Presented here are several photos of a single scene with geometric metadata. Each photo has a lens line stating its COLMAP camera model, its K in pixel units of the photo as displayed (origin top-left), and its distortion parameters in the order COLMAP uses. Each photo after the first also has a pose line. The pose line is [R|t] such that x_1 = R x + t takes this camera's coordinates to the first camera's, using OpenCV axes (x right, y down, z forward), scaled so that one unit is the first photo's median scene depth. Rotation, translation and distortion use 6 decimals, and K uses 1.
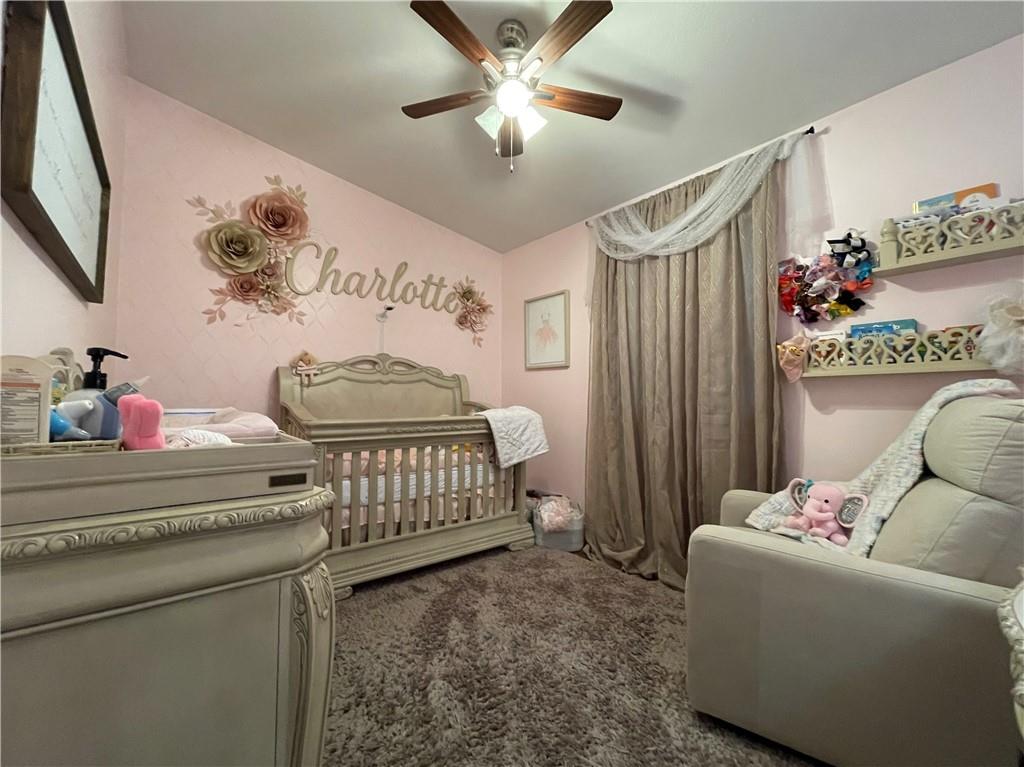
lens RADIAL K [[416.5, 0, 504.8], [0, 416.5, 385.4], [0, 0, 1]] dist [0.002867, -0.000030]
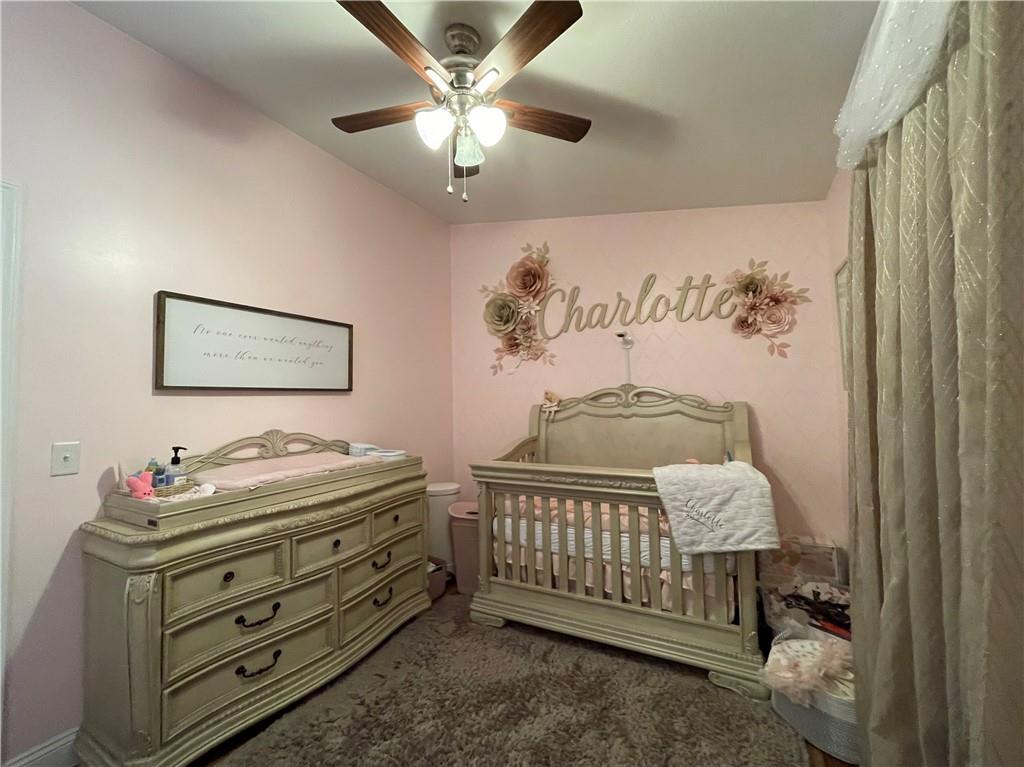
lens RADIAL K [[416.5, 0, 507.3], [0, 416.5, 389.1], [0, 0, 1]] dist [0.002867, -0.000030]
pose [[0.418348, -0.039592, -0.907423, 0.488812], [0.049766, 0.998548, -0.020625, -0.068928], [0.906922, -0.036531, 0.419711, 0.438714]]
